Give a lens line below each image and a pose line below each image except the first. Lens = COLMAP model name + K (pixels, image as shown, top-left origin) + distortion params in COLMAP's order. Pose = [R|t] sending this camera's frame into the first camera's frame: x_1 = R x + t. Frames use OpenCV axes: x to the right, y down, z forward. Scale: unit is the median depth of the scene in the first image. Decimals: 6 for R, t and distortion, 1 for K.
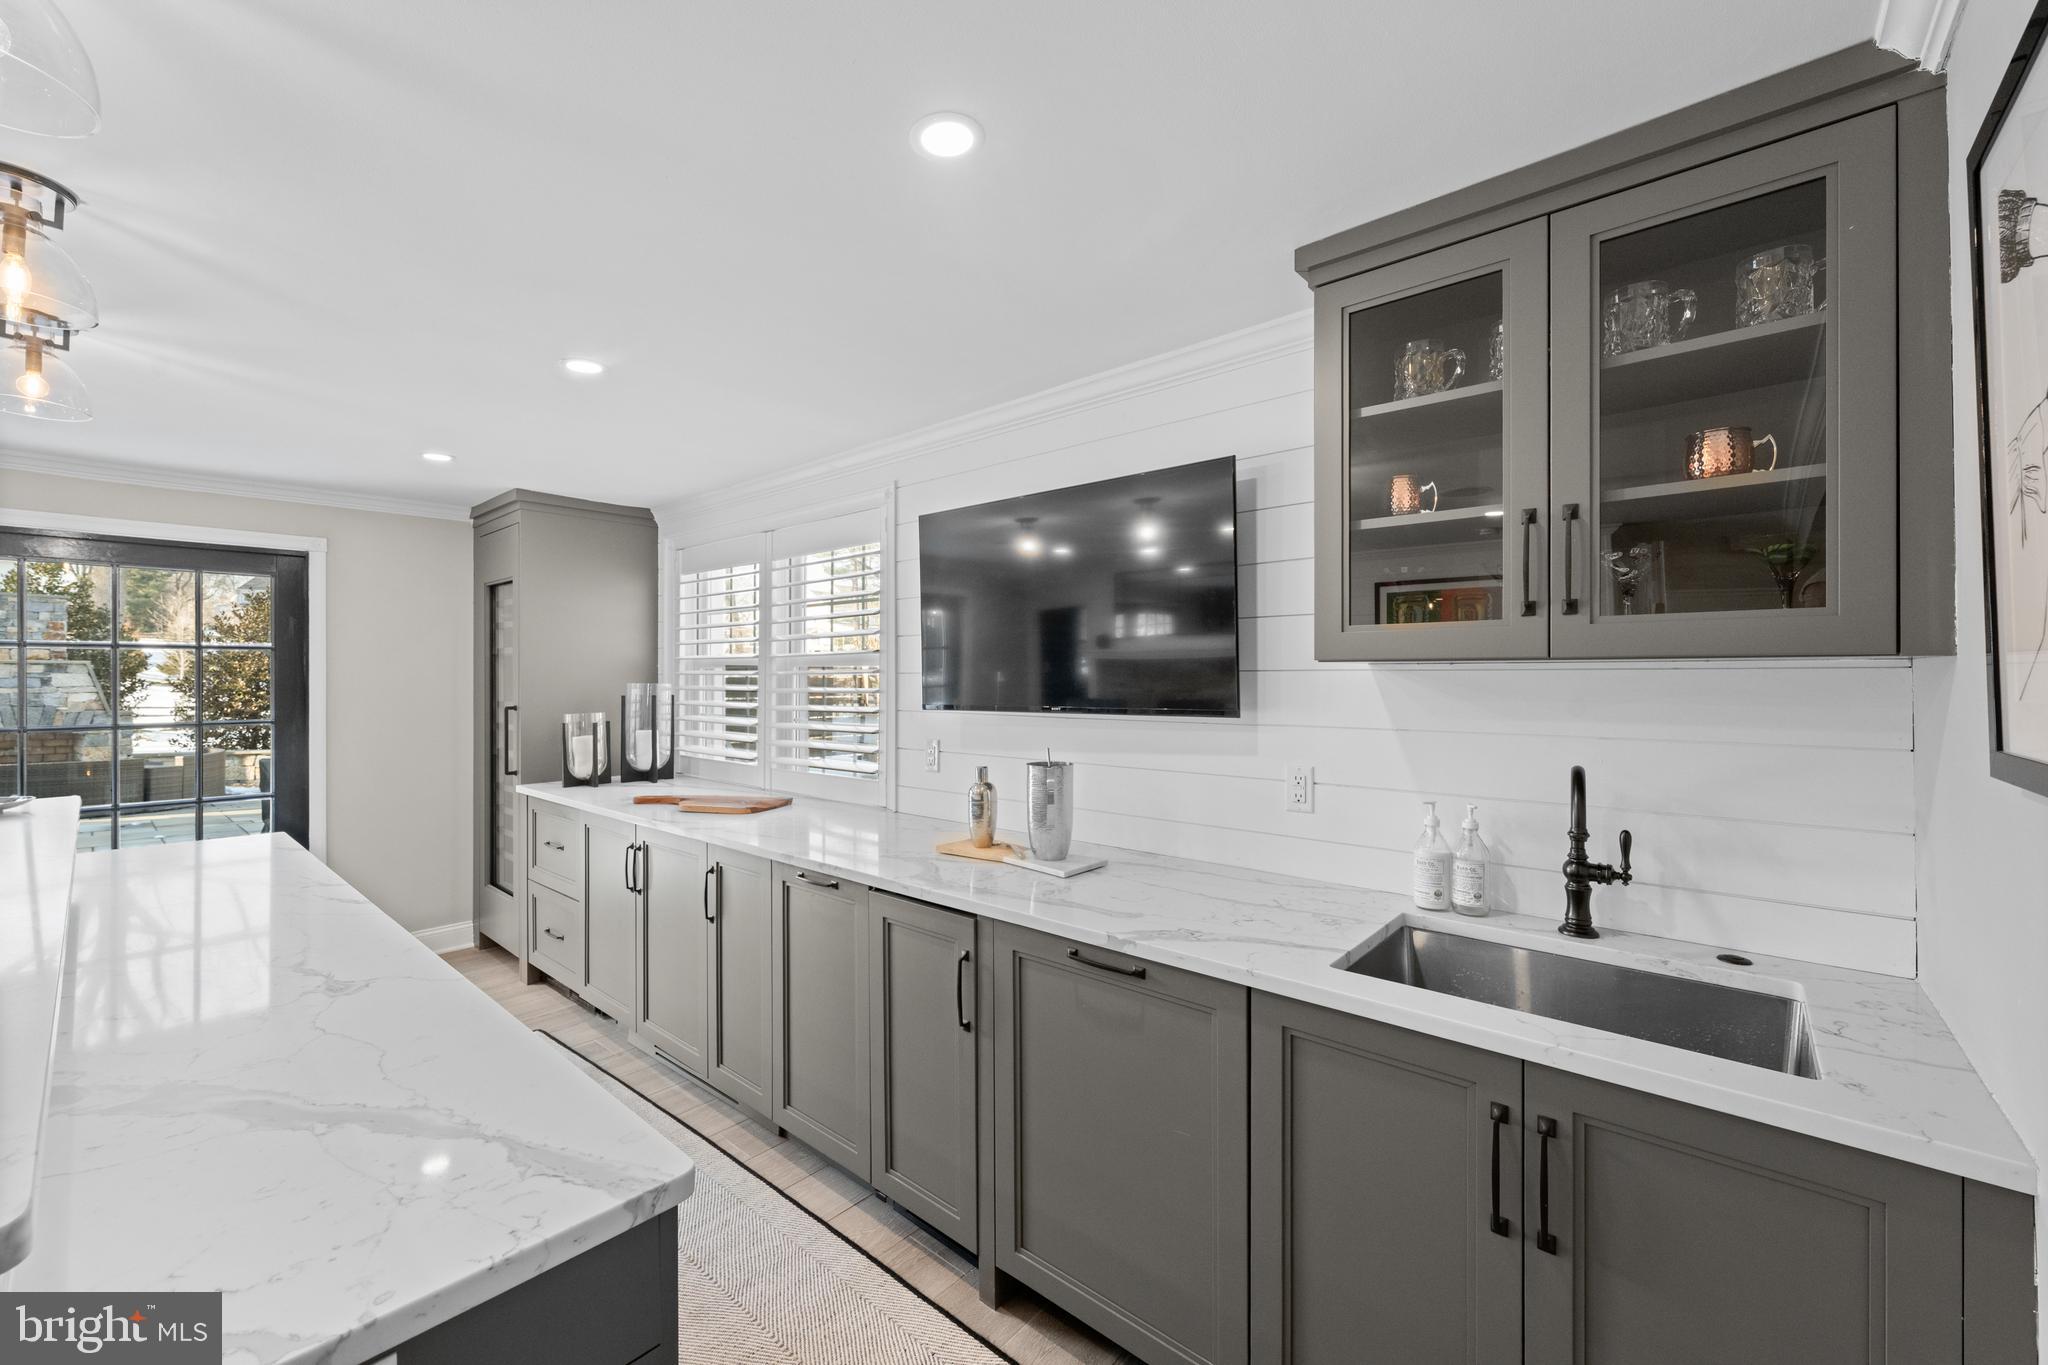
lens RADIAL K [[815.9, 0, 1019.0], [0, 815.9, 673.2], [0, 0, 1]] dist [-0.001116, -0.000105]
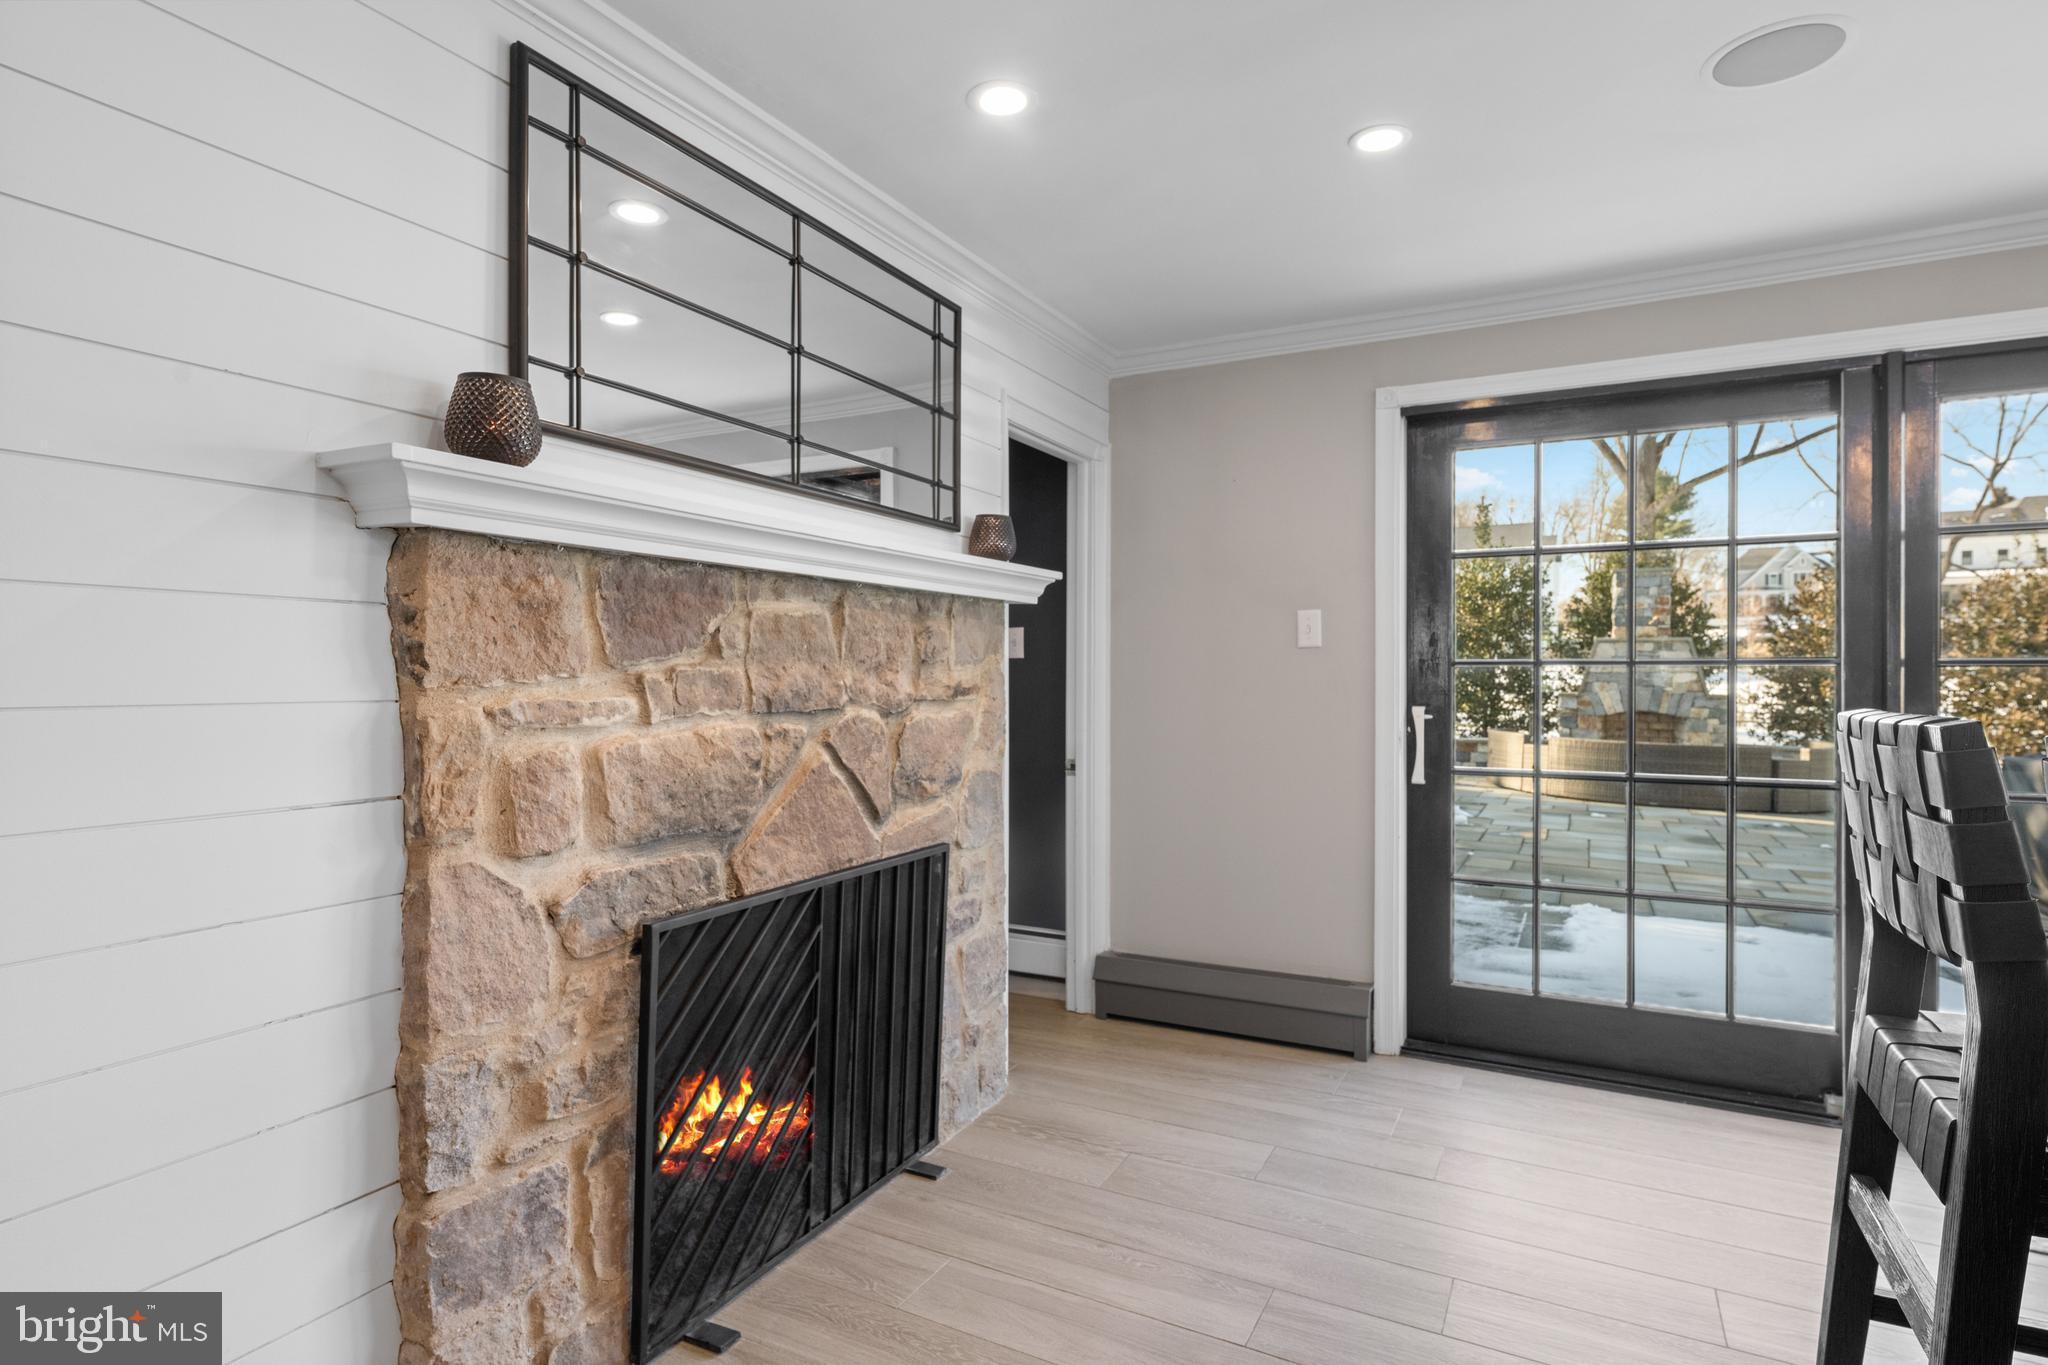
lens RADIAL K [[1050.1, 0, 1024.0], [0, 1050.1, 682.5], [0, 0, 1]] dist [0.000925, 0.000105]
pose [[0.221905, 0.010340, -0.975014, -1.158575], [0.001930, 0.999937, 0.011044, 0.145950], [0.975066, -0.004332, 0.221871, 0.111678]]
